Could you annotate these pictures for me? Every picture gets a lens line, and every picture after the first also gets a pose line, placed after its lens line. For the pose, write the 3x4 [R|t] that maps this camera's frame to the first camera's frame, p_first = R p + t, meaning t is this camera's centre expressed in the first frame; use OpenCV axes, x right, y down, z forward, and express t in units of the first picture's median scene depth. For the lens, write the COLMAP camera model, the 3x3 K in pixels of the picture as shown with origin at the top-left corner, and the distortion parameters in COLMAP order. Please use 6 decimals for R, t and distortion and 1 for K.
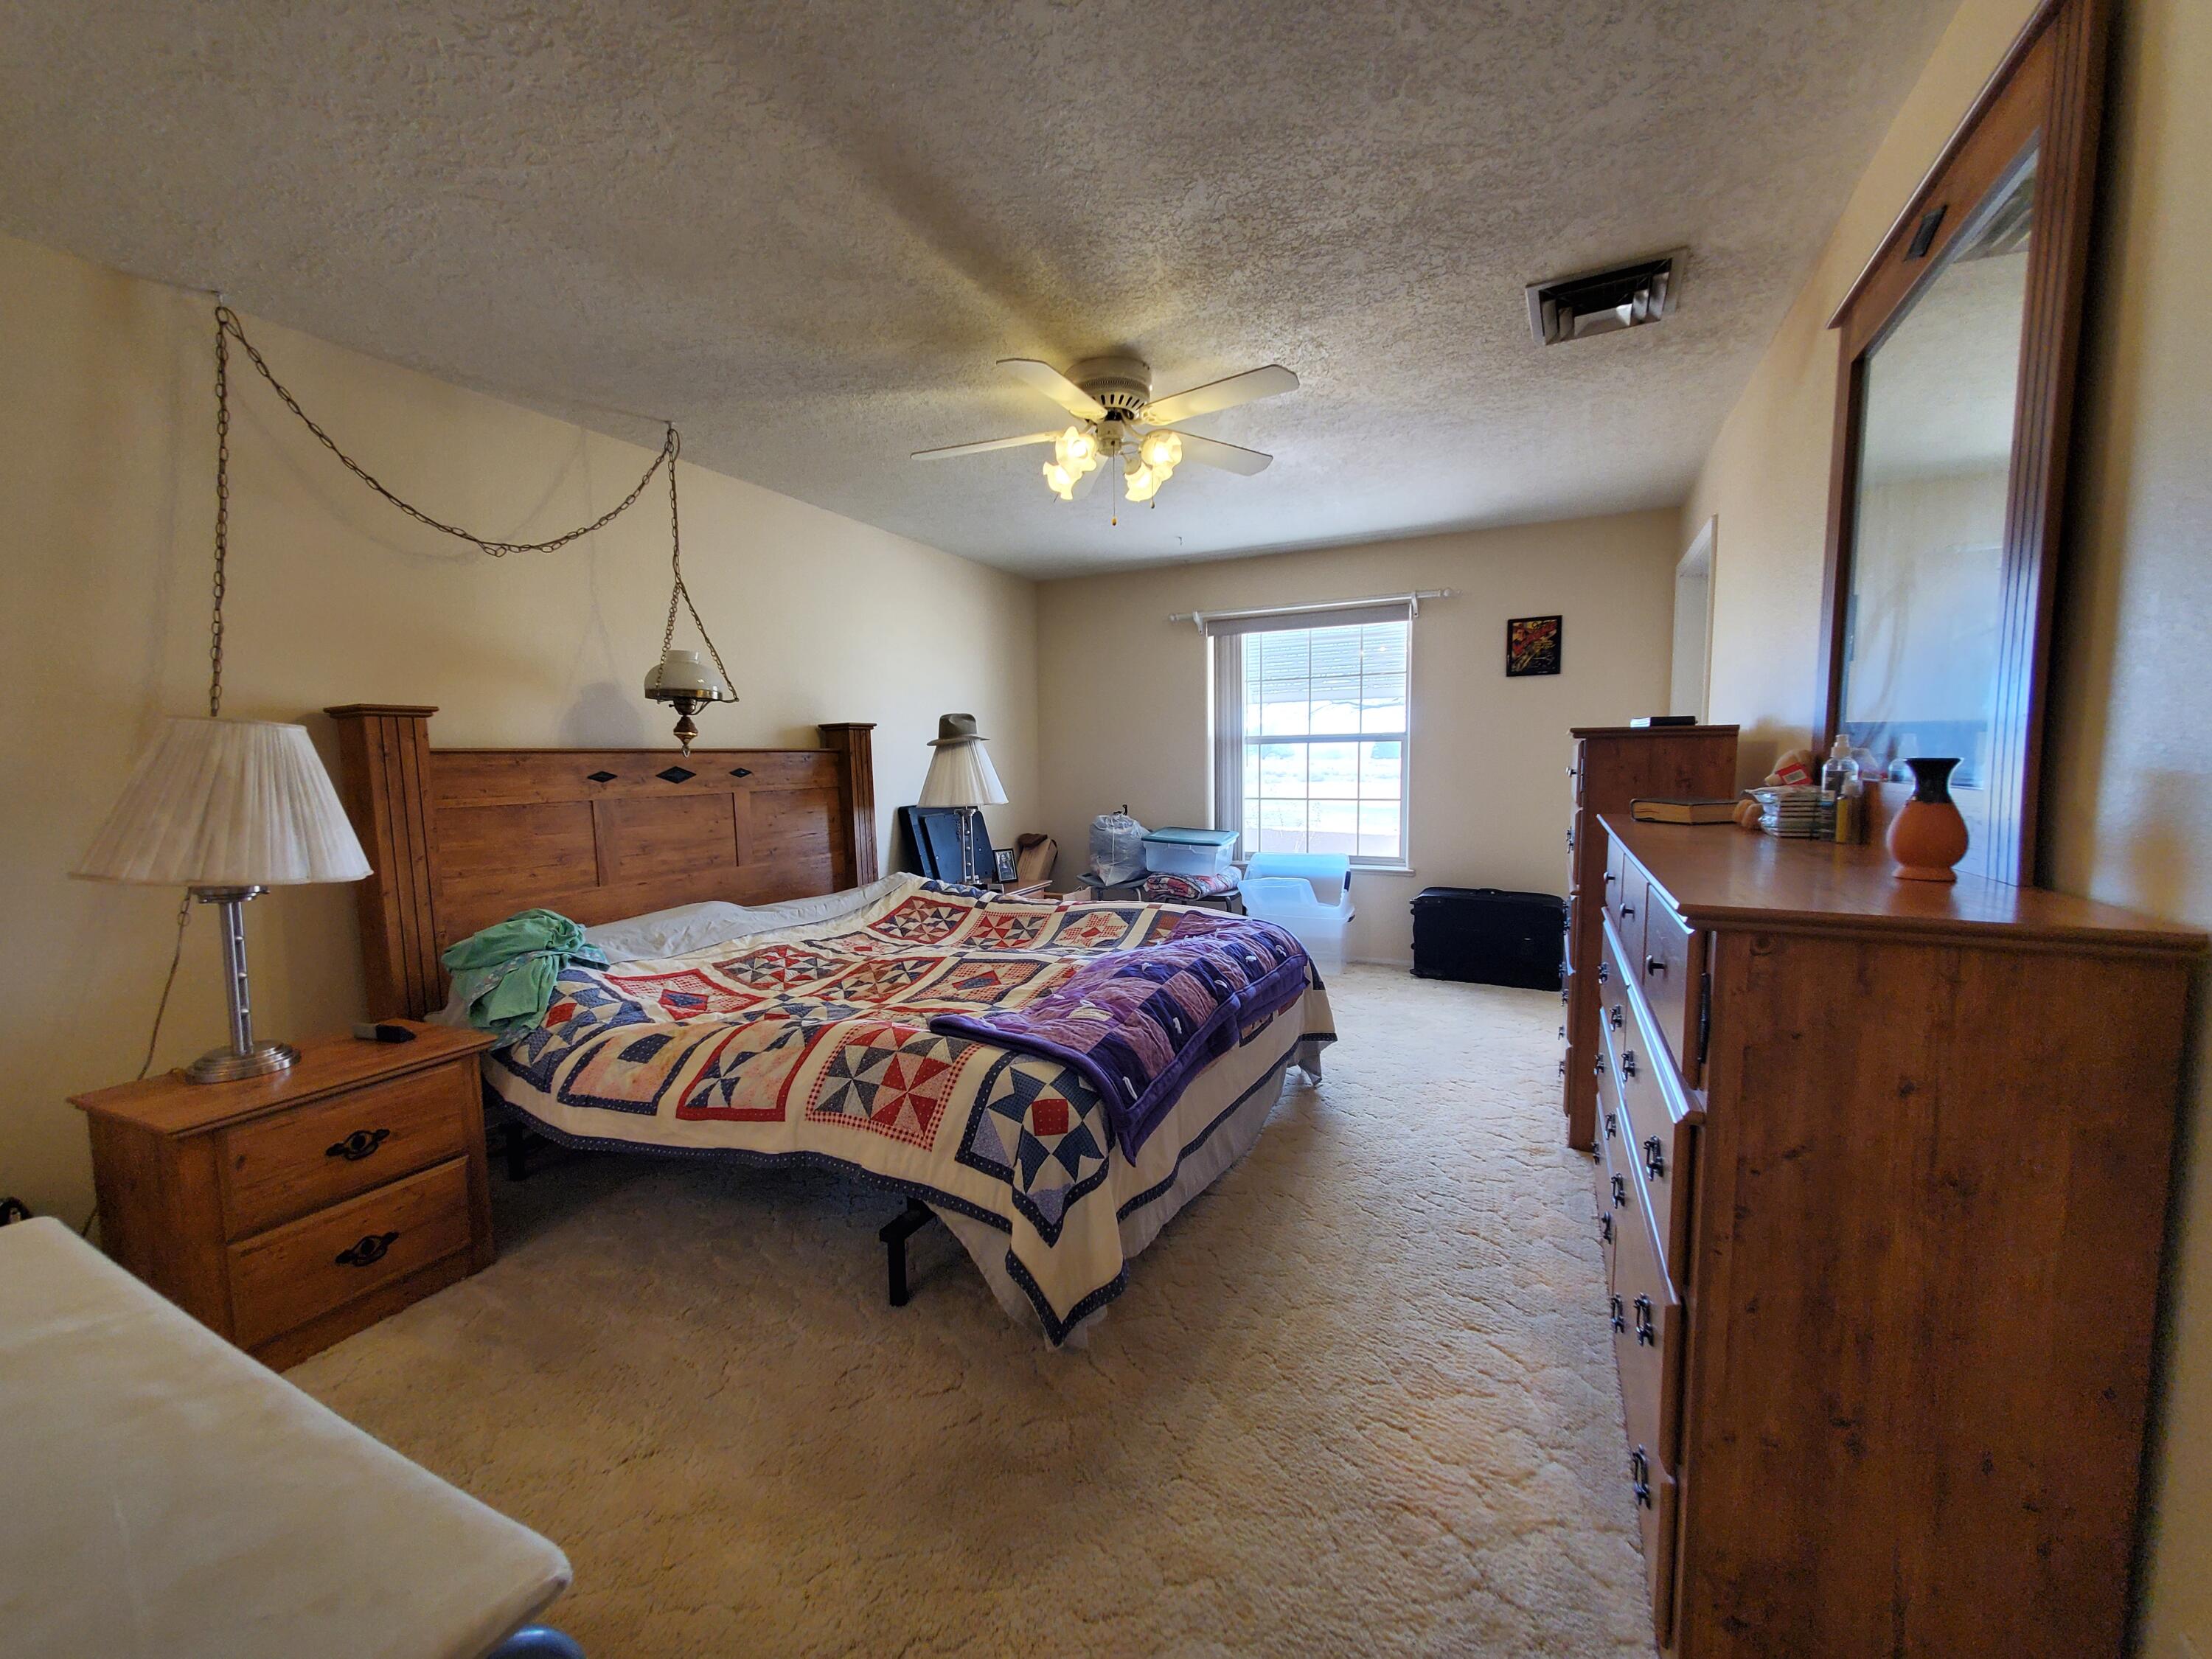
lens RADIAL K [[875.5, 0, 1097.9], [0, 875.5, 842.7], [0, 0, 1]] dist [0.006338, -0.000757]
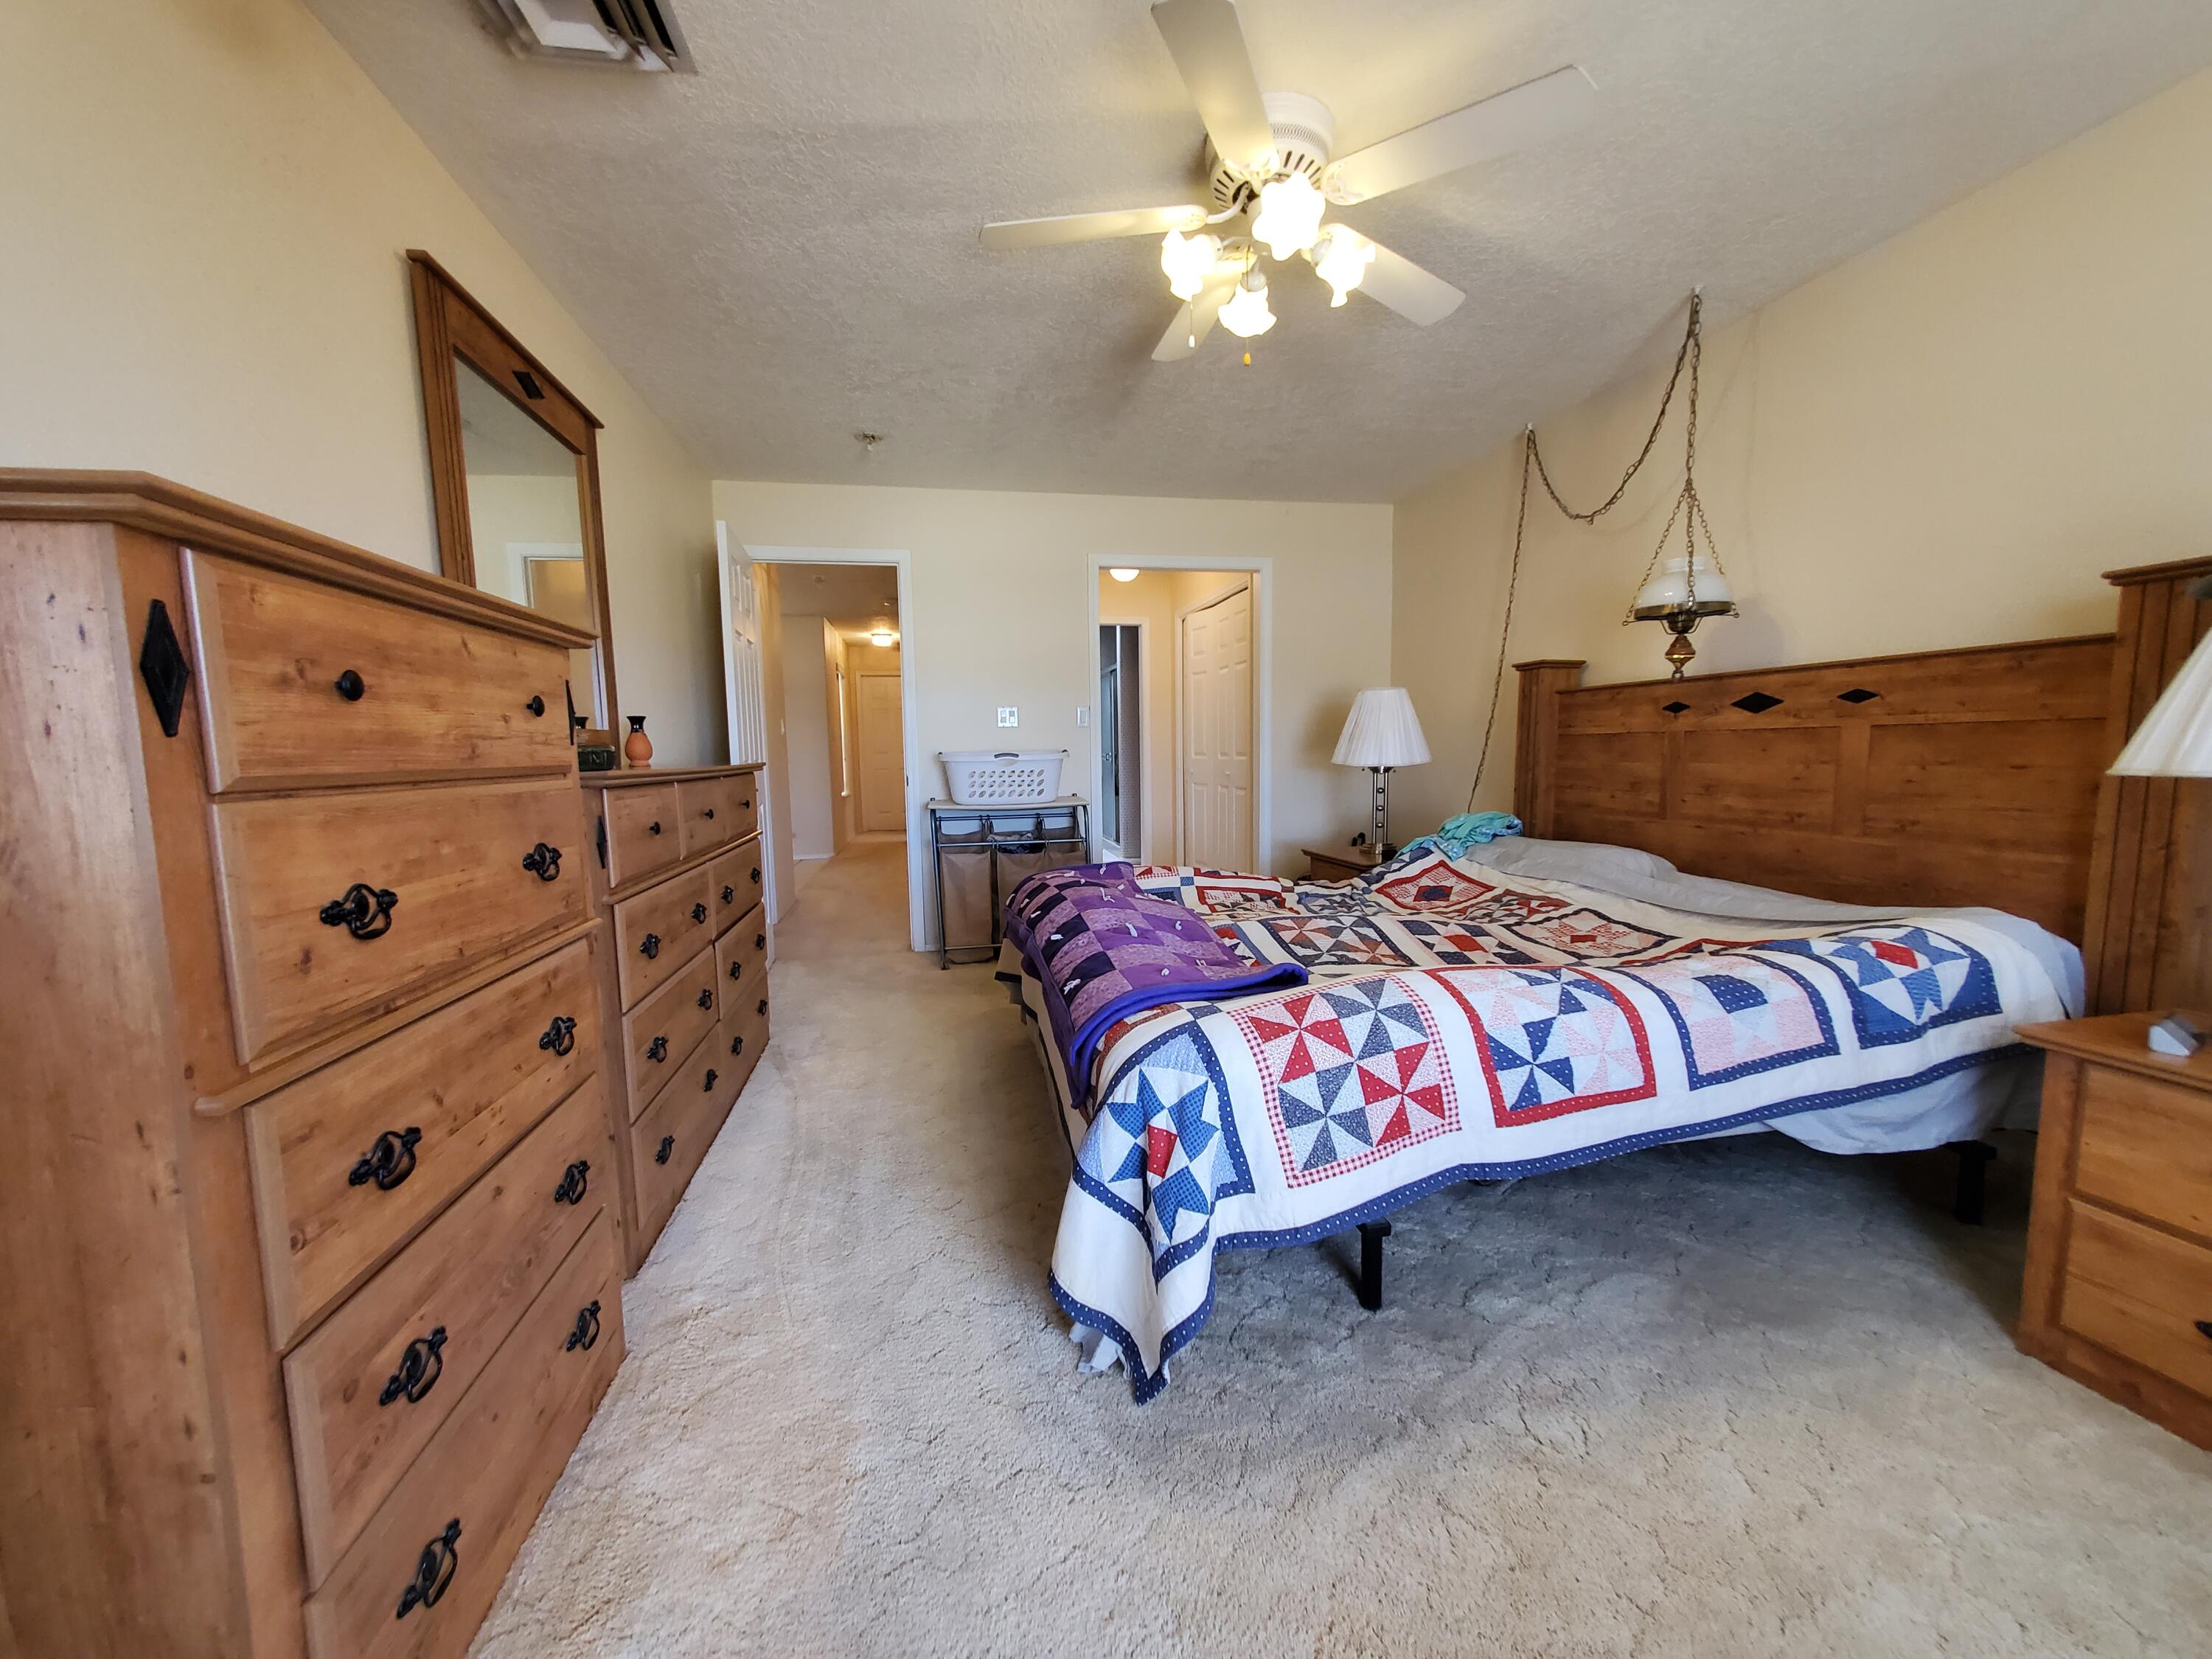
lens RADIAL K [[875.5, 0, 1097.9], [0, 875.5, 842.7], [0, 0, 1]] dist [0.006338, -0.000757]
pose [[-0.797737, 0.091113, -0.596082, 0.495231], [-0.030458, 0.981168, 0.190737, -0.087806], [0.602236, 0.170314, -0.779939, 1.301415]]
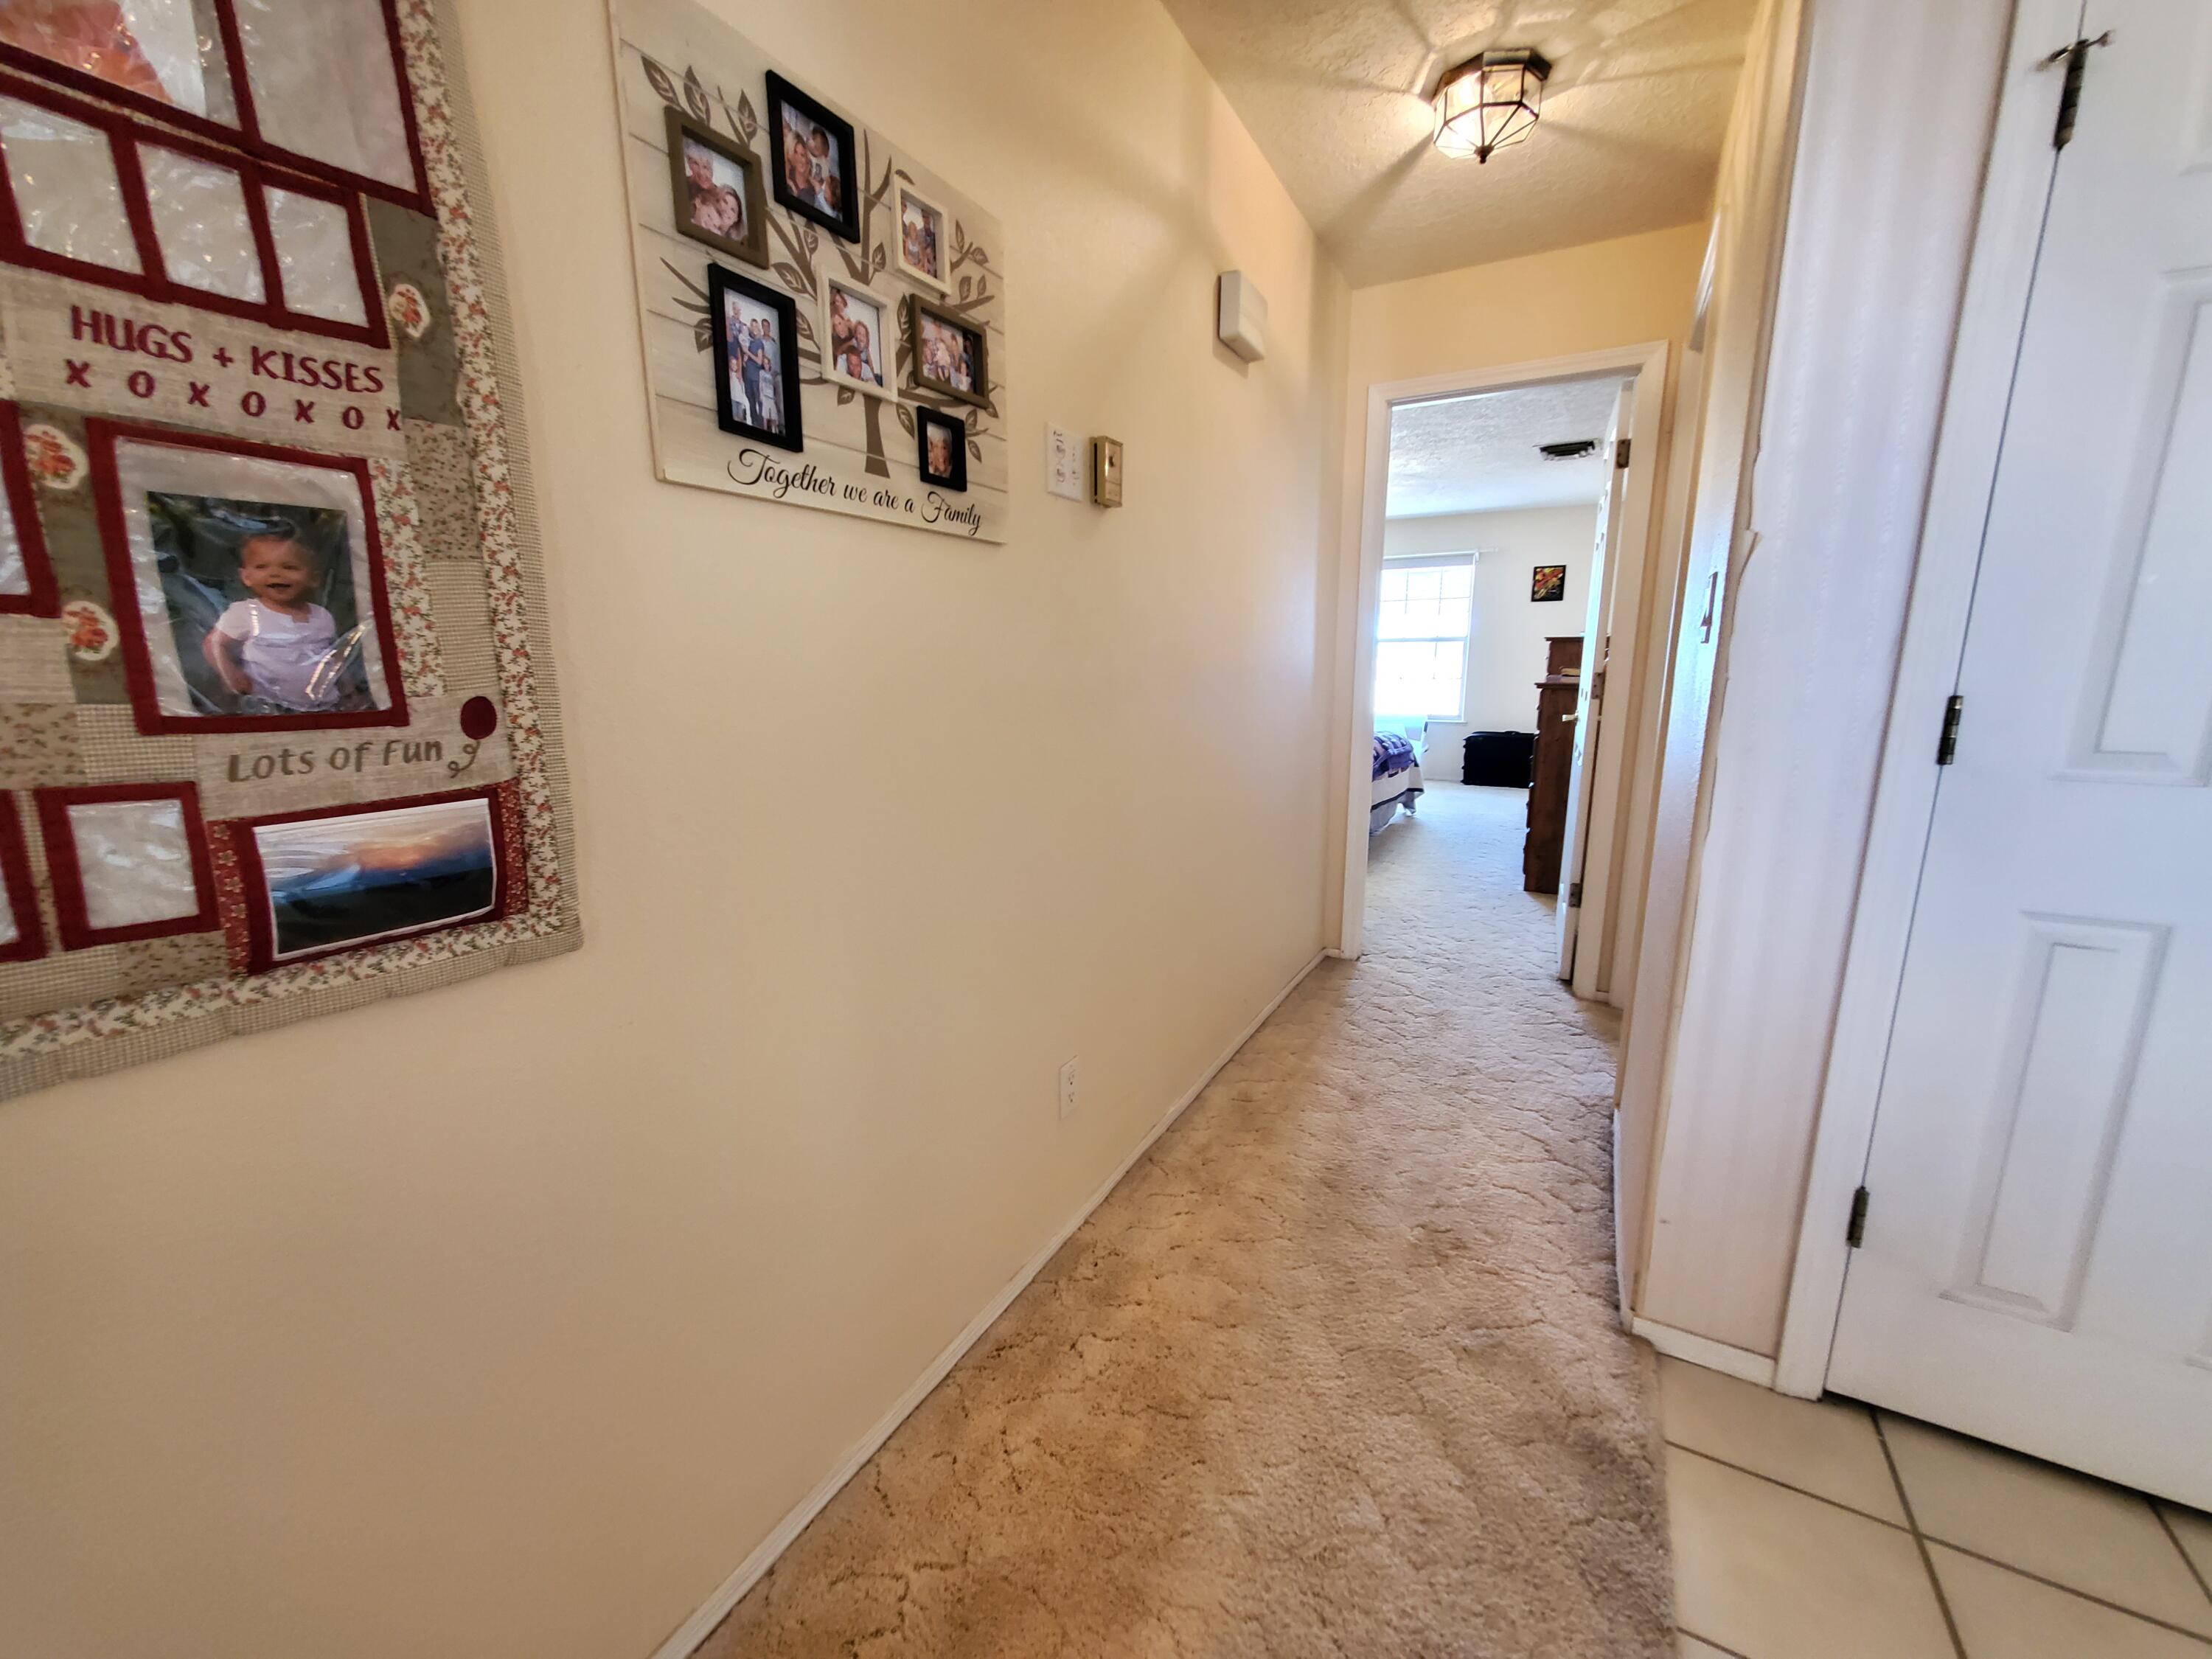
lens RADIAL K [[875.5, 0, 1097.9], [0, 875.5, 842.7], [0, 0, 1]] dist [0.006338, -0.000757]
pose [[0.999089, 0.019466, -0.037967, -0.475315], [-0.015098, 0.993579, 0.112129, 0.151109], [0.039906, -0.111454, 0.992968, -1.245603]]
